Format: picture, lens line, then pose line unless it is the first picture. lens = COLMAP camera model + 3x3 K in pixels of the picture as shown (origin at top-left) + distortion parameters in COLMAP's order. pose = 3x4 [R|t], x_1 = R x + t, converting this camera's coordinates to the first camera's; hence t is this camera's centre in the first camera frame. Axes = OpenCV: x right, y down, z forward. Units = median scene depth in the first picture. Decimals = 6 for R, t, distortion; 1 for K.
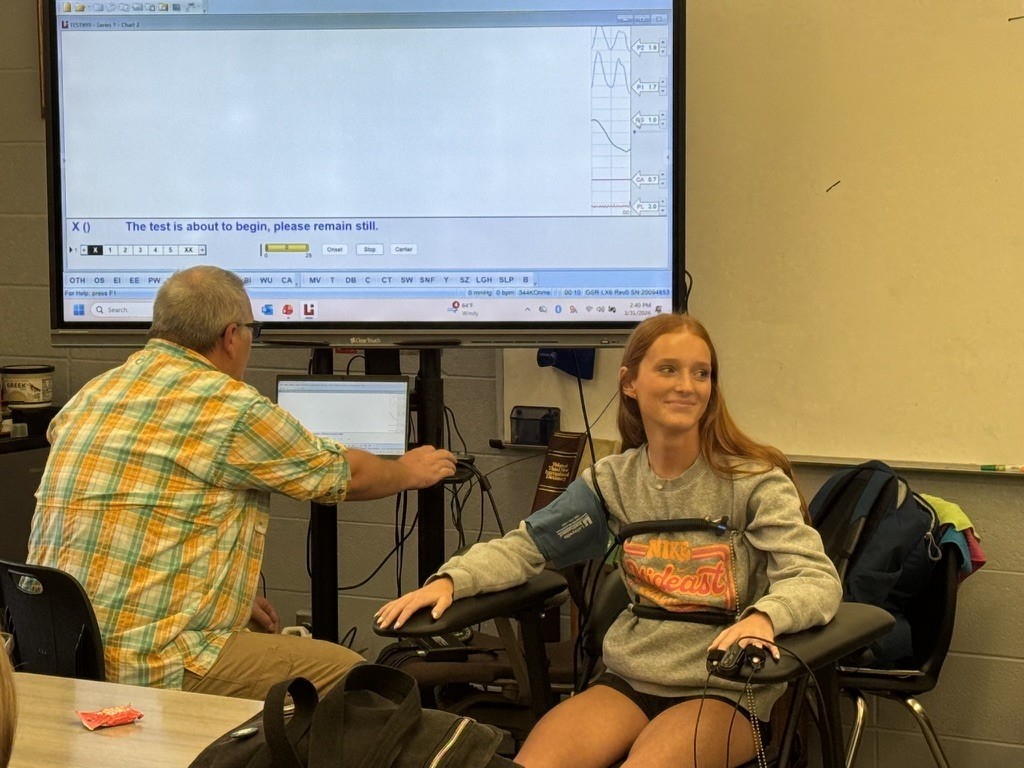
lens RADIAL K [[2622.4, 0, 501.8], [0, 2622.4, 401.5], [0, 0, 1]] dist [0.112317, 0.000000]
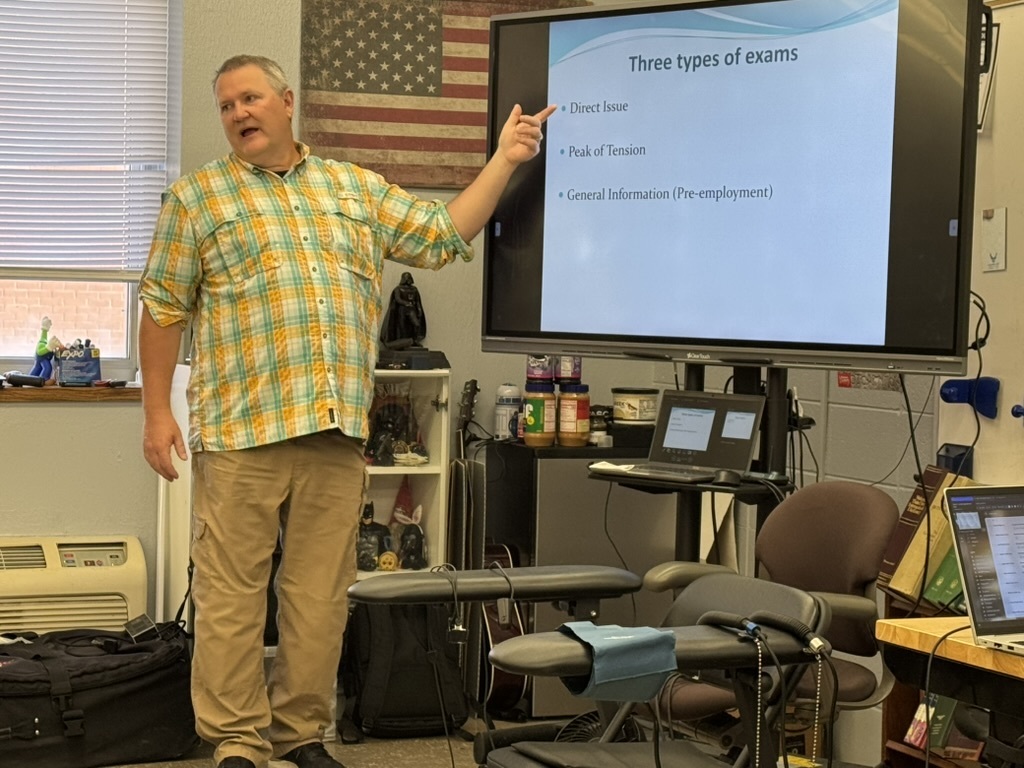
lens RADIAL K [[2227.4, 0, 507.4], [0, 2227.4, 380.3], [0, 0, 1]] dist [0.173265, 0.000000]
pose [[0.780423, 0.051706, -0.623111, 0.447176], [-0.090109, 0.995472, -0.030254, 0.020428], [0.618725, 0.079759, 0.781548, 0.253220]]
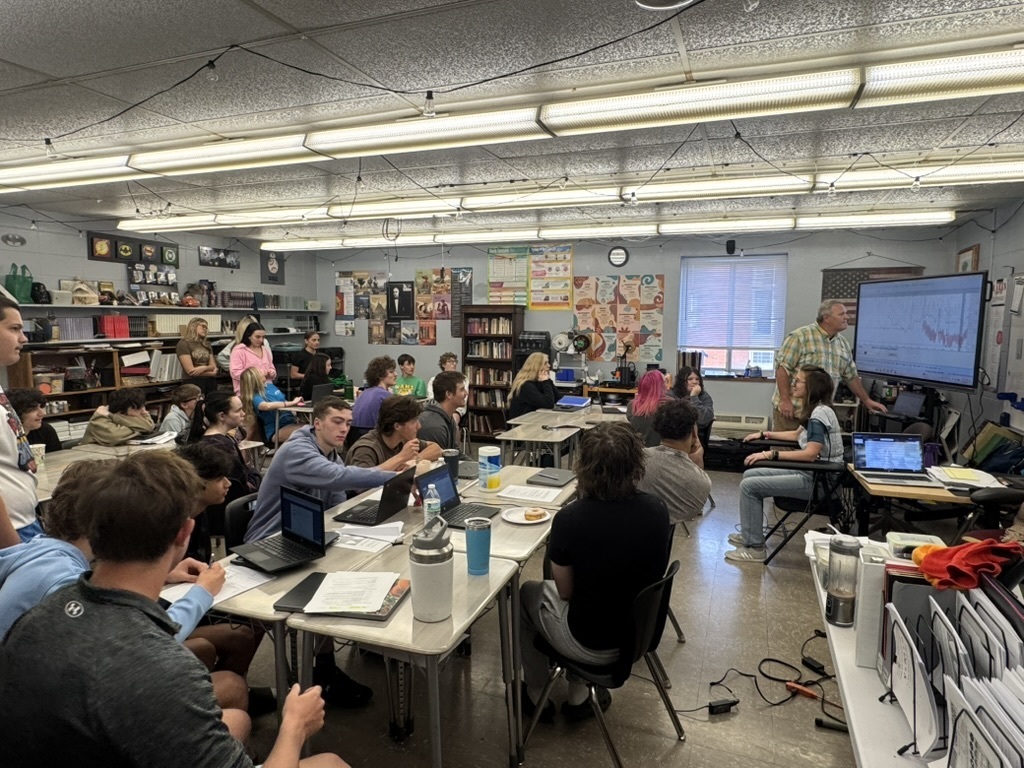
lens RADIAL K [[627.2, 0, 513.9], [0, 627.2, 382.2], [0, 0, 1]] dist [0.006364, 0.001315]
pose [[0.150121, 0.110065, -0.982522, 0.723009], [-0.102500, 0.990161, 0.095260, -0.049915], [0.983340, 0.086408, 0.159926, 0.328942]]
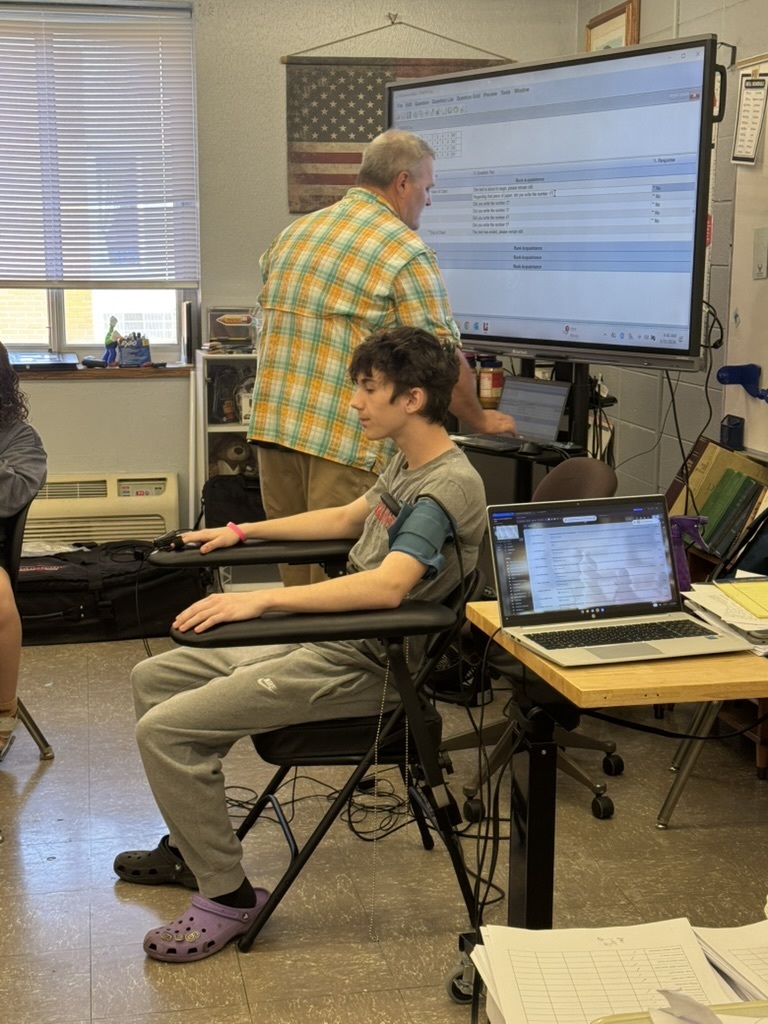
lens RADIAL K [[1518.2, 0, 377.1], [0, 1518.2, 515.3], [0, 0, 1]] dist [0.157668, 0.000000]
pose [[0.644069, 0.141345, -0.751796, 0.510690], [-0.078691, 0.989810, 0.118678, -0.027394], [0.760909, -0.017277, 0.648628, 0.425795]]
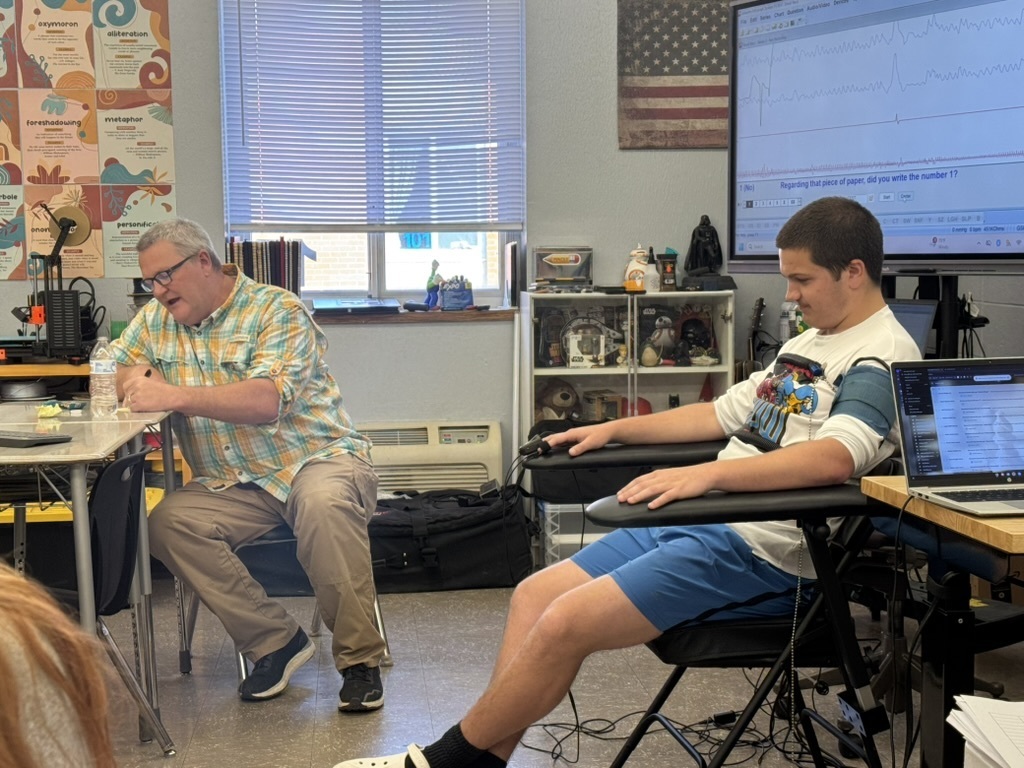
lens RADIAL K [[1644.8, 0, 516.2], [0, 1644.8, 387.8], [0, 0, 1]] dist [0.149176, 0.000000]
pose [[0.572209, 0.070098, -0.817106, 0.511972], [-0.072168, 0.996779, 0.034974, 0.019195], [0.816926, 0.038956, 0.575425, 0.391383]]
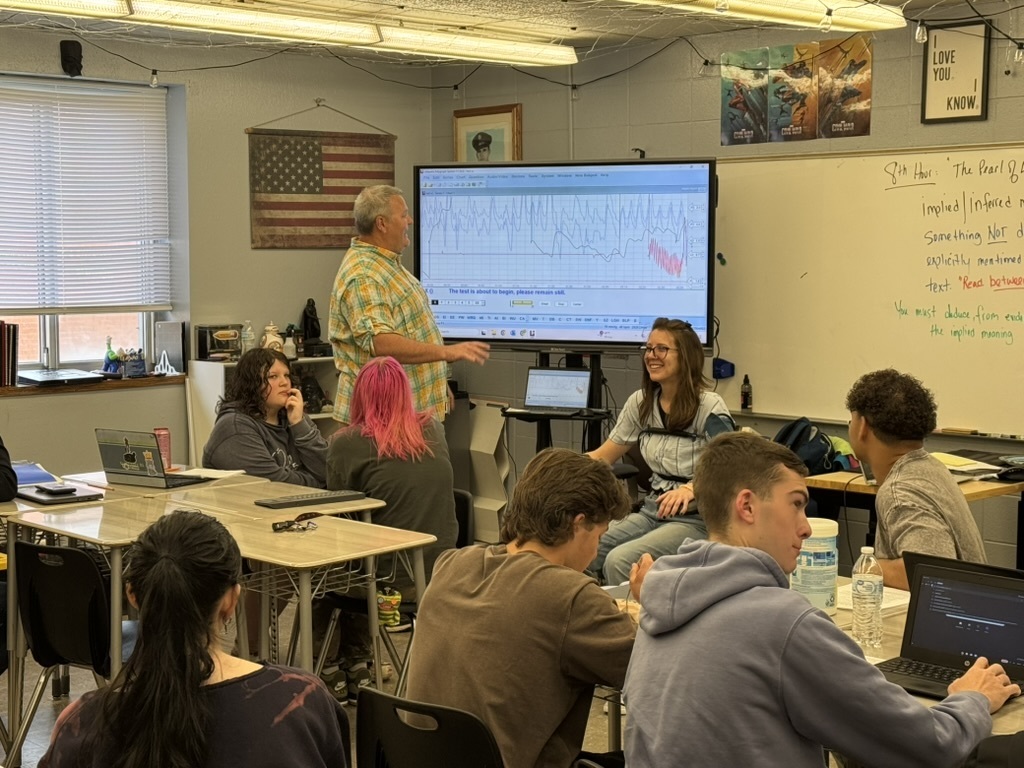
lens RADIAL K [[1725.3, 0, 508.9], [0, 1725.3, 377.4], [0, 0, 1]] dist [0.198637, 0.000000]
pose [[0.955086, 0.029871, -0.294821, 0.302843], [-0.034018, 0.999381, -0.008945, 0.011426], [0.294371, 0.018573, 0.955511, -0.274847]]
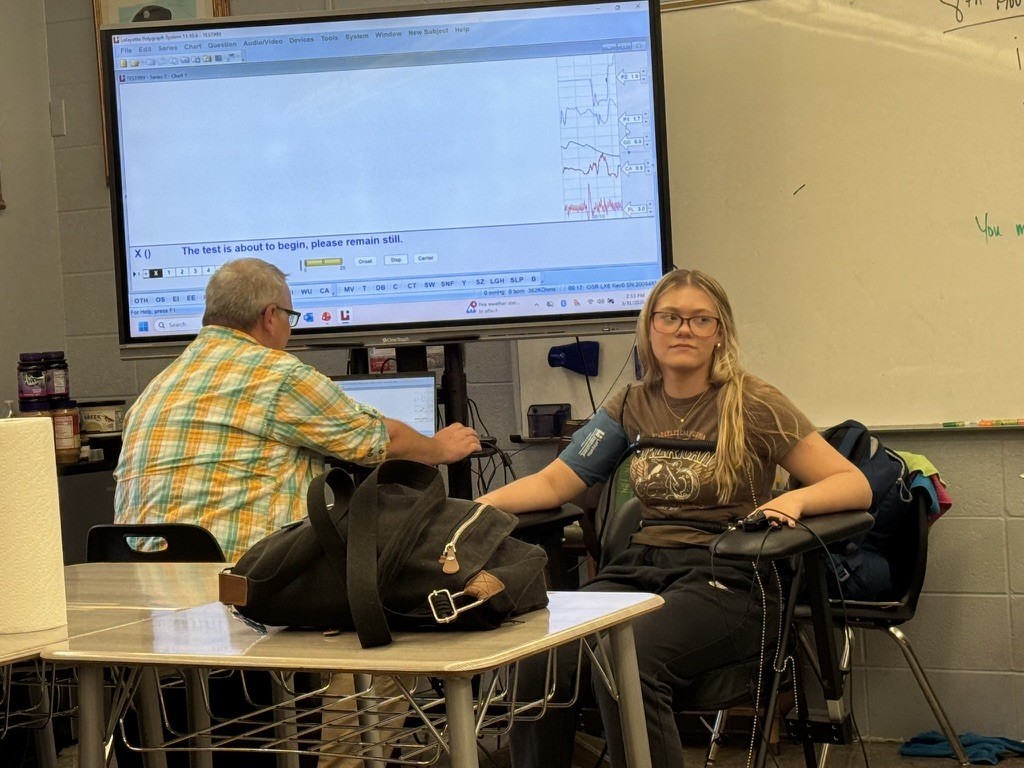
lens RADIAL K [[2320.4, 0, 516.2], [0, 2320.4, 379.7], [0, 0, 1]] dist [0.112846, 0.000000]
pose [[0.998844, -0.047973, -0.003175, 0.002610], [0.047630, 0.996375, -0.070488, 0.067528], [0.006545, 0.070255, 0.997508, -0.002763]]
